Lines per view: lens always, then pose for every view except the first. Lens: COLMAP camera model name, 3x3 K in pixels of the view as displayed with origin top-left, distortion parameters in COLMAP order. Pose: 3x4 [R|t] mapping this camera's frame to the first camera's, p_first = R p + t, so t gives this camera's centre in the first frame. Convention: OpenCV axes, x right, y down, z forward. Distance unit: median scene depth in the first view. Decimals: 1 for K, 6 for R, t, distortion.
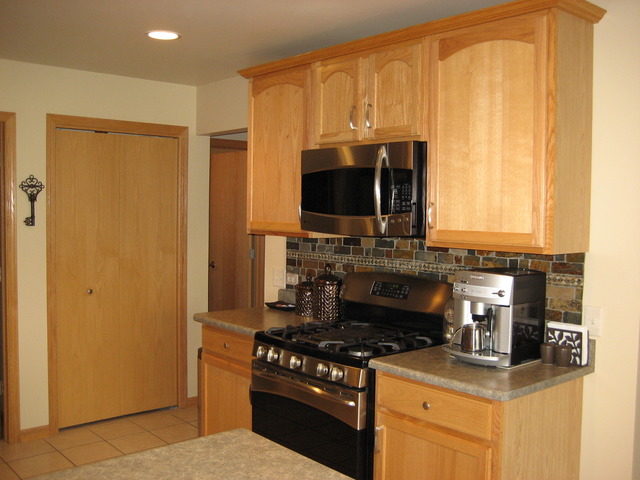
lens RADIAL K [[664.3, 0, 326.7], [0, 664.3, 239.2], [0, 0, 1]] dist [-0.151005, 0.200054]
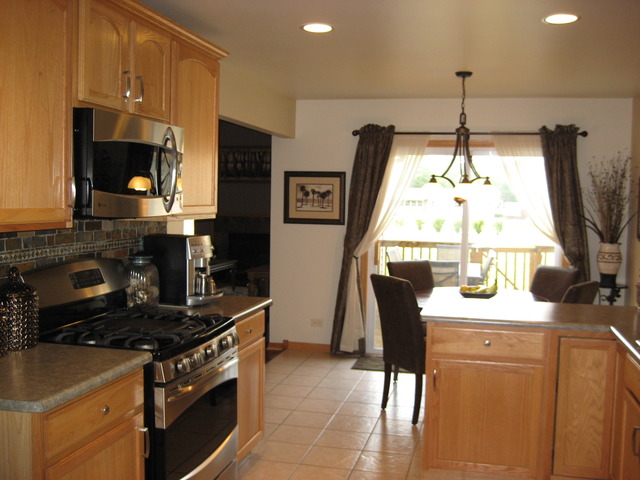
lens RADIAL K [[664.3, 0, 326.7], [0, 664.3, 239.2], [0, 0, 1]] dist [-0.151005, 0.200054]
pose [[-0.576271, -0.077302, 0.813594, -0.776756], [0.012537, 0.994563, 0.103376, -0.060359], [-0.817162, 0.069773, -0.572169, 1.200619]]
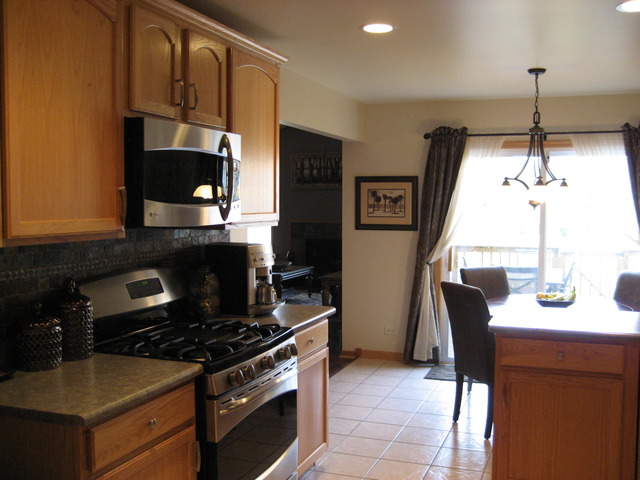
lens RADIAL K [[664.3, 0, 326.7], [0, 664.3, 239.2], [0, 0, 1]] dist [-0.151005, 0.200054]
pose [[-0.471381, -0.065111, 0.879523, -0.766963], [0.035024, 0.995102, 0.092439, -0.059426], [-0.881234, 0.074378, -0.466792, 1.157991]]
